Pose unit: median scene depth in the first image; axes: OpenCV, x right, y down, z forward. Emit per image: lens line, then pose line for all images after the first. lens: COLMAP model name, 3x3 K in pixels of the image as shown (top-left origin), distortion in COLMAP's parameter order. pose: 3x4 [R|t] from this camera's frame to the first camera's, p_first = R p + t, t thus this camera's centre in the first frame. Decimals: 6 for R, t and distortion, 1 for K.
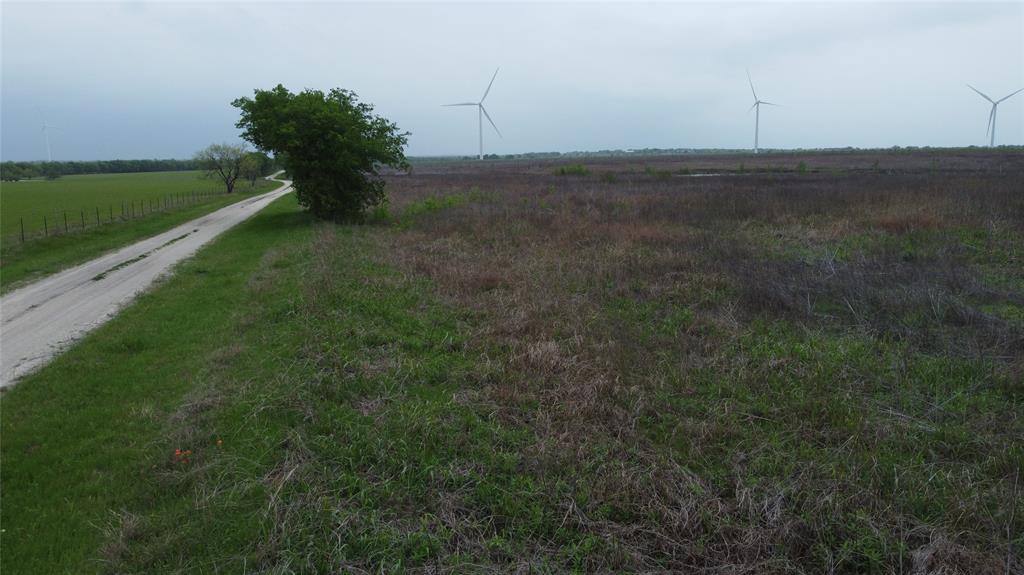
lens RADIAL K [[782.4, 0, 513.5], [0, 782.4, 291.7], [0, 0, 1]] dist [0.004872, -0.007926]
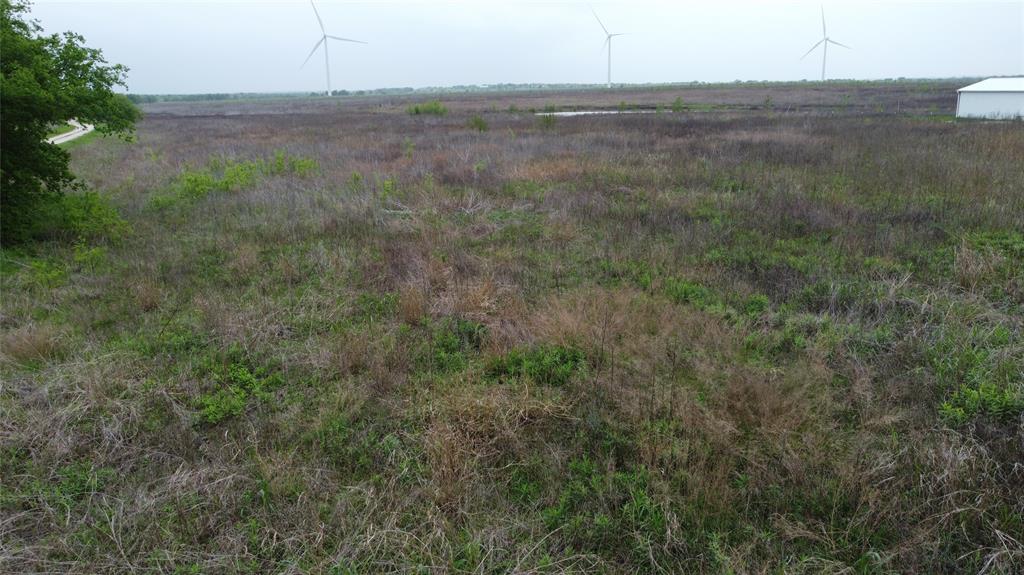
lens RADIAL K [[782.4, 0, 513.9], [0, 782.4, 280.2], [0, 0, 1]] dist [0.004872, -0.007926]
pose [[0.983332, -0.047751, 0.175435, 0.002931], [0.036258, 0.997016, 0.068146, -0.009265], [-0.178166, -0.060650, 0.982130, 0.049125]]
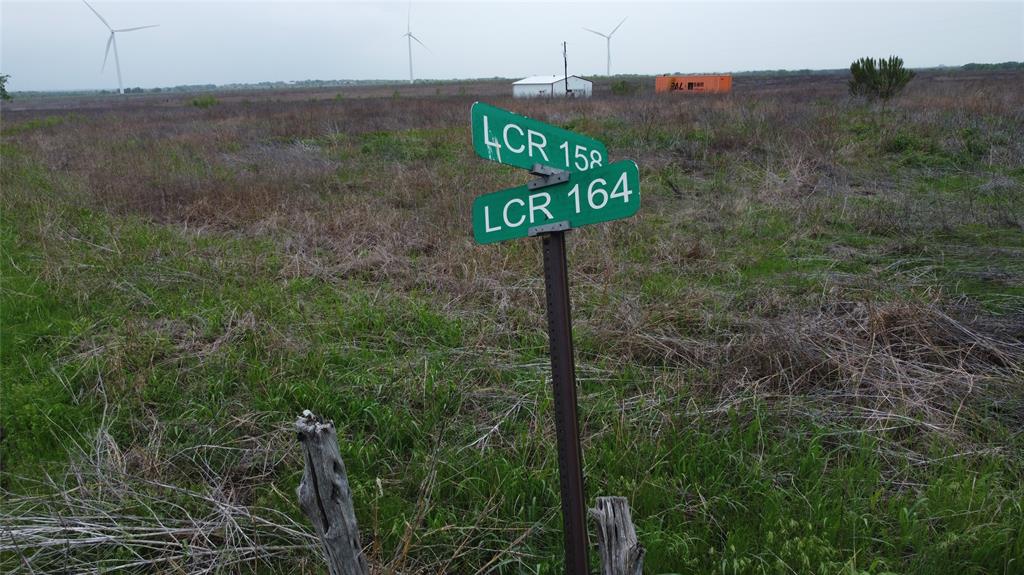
lens RADIAL K [[782.4, 0, 509.9], [0, 782.4, 287.1], [0, 0, 1]] dist [0.004872, -0.007926]
pose [[0.919589, -0.108379, 0.377638, 0.014863], [0.078494, 0.992501, 0.093699, 0.014203], [-0.384961, -0.056522, 0.921200, -0.080136]]
